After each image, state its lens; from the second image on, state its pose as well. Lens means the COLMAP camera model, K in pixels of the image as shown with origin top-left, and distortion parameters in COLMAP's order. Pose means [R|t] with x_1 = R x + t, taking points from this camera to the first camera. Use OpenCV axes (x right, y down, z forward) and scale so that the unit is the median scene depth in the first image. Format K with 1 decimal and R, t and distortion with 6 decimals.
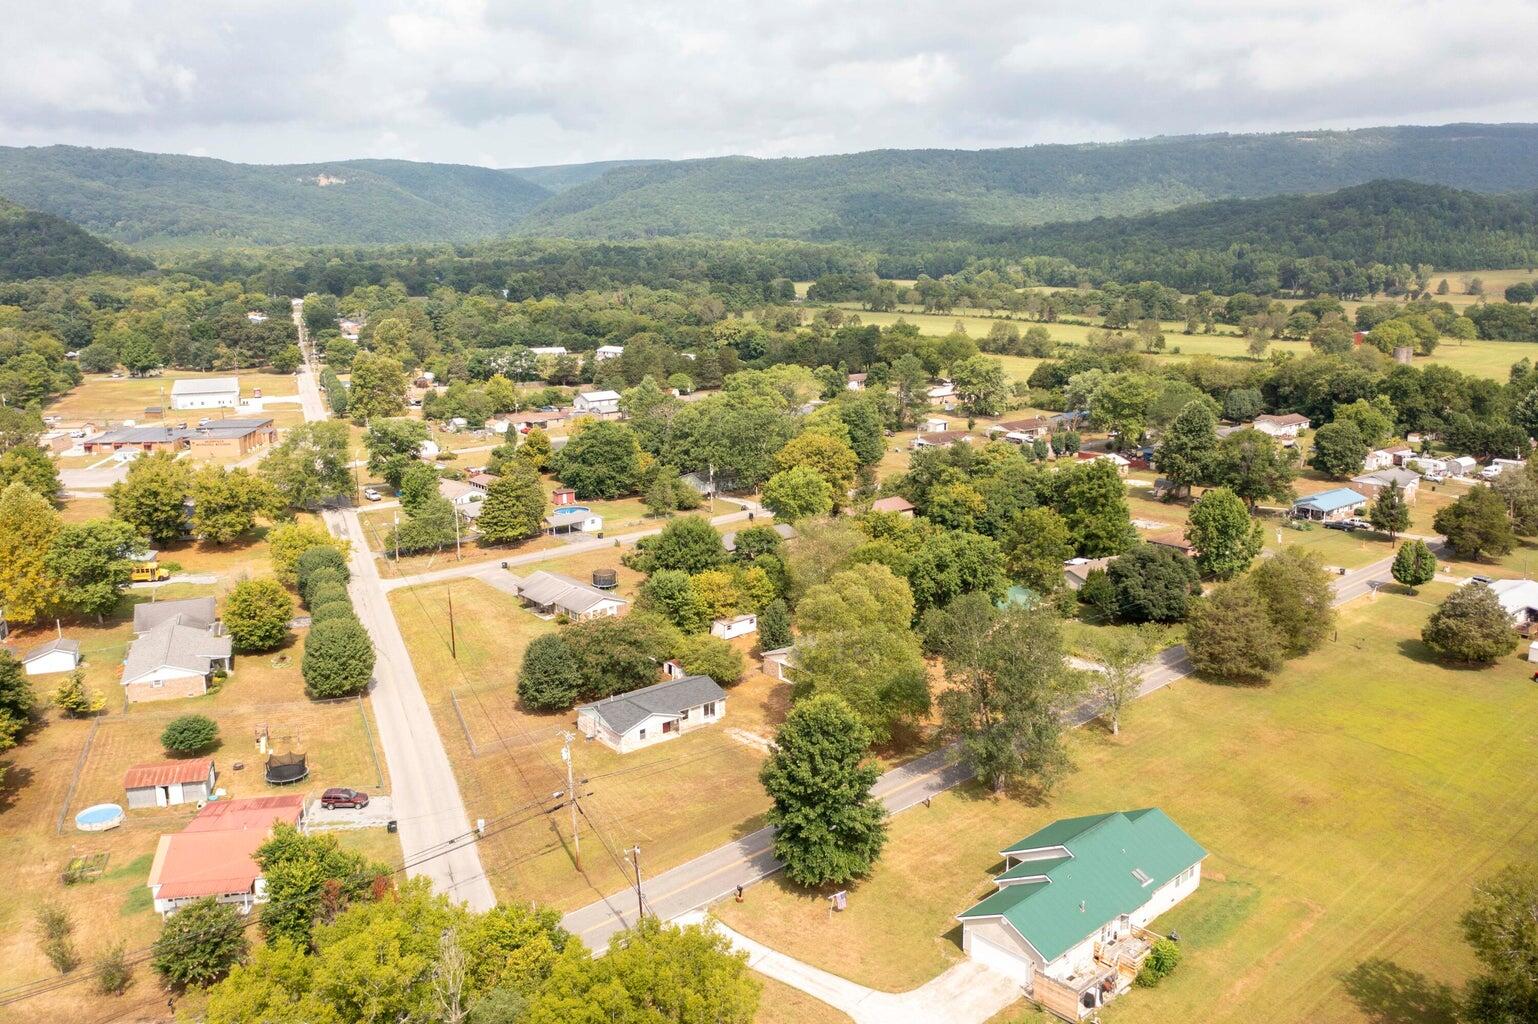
lens RADIAL K [[1216.8, 0, 769.0], [0, 1216.8, 512.0], [0, 0, 1]] dist [0.002500, -0.001401]
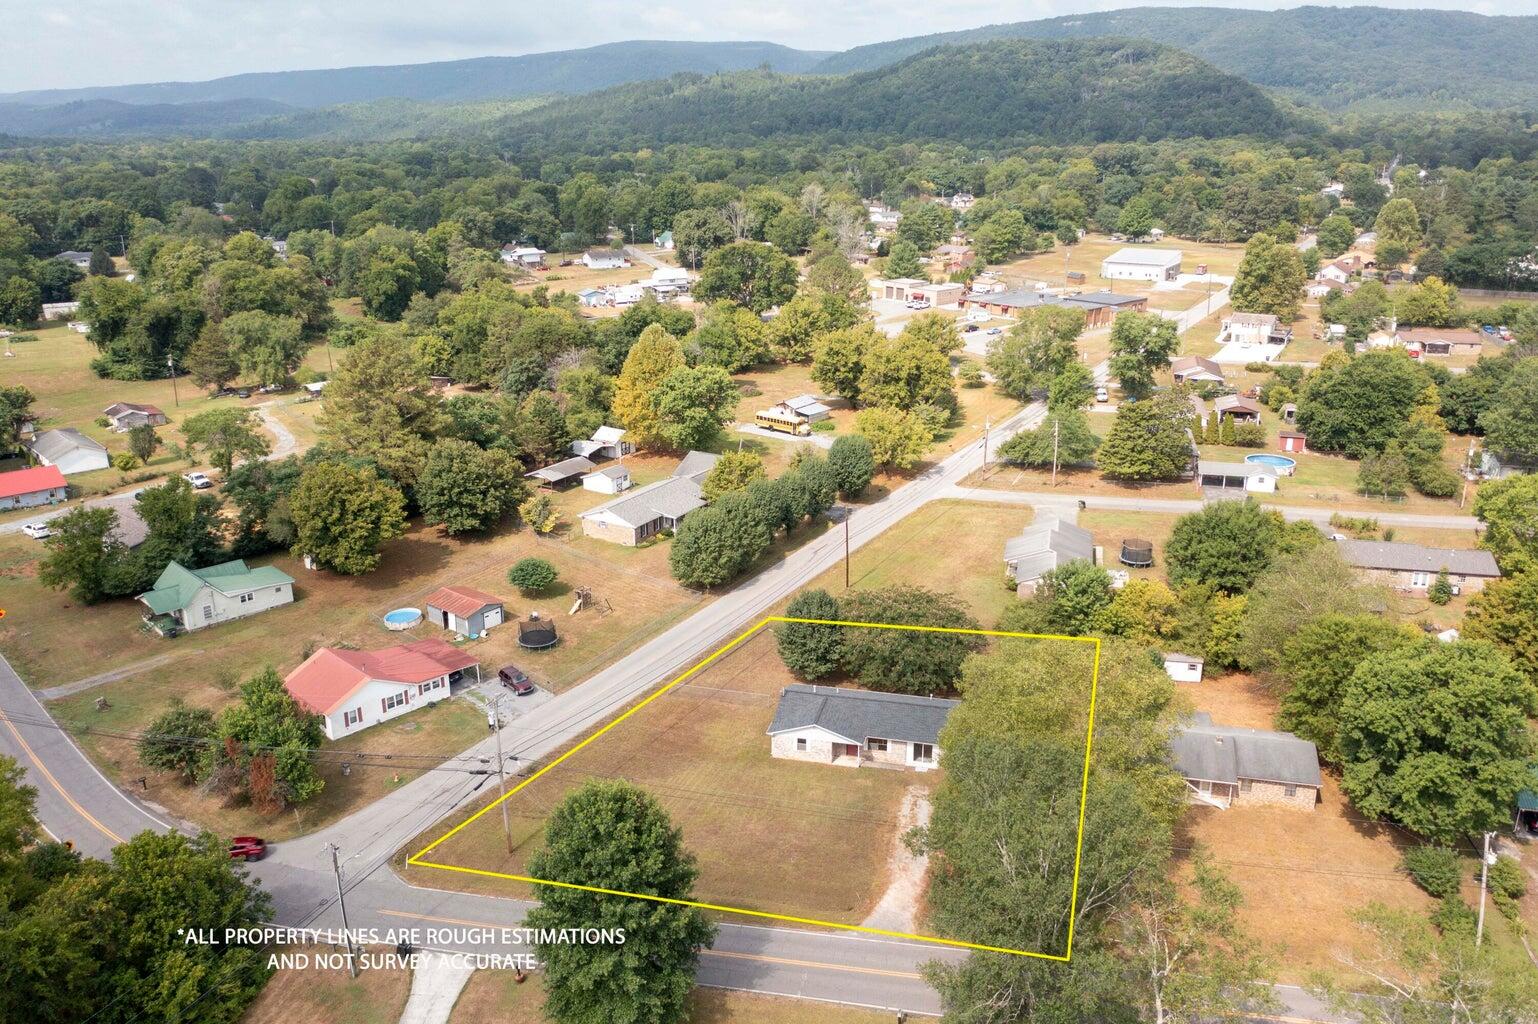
lens RADIAL K [[1216.8, 0, 769.0], [0, 1216.8, 512.0], [0, 0, 1]] dist [0.002500, -0.001401]
pose [[0.600383, 0.255920, -0.757658, 0.163645], [-0.175599, 0.966479, 0.187307, -0.039704], [0.780196, 0.020588, 0.625196, 0.178978]]
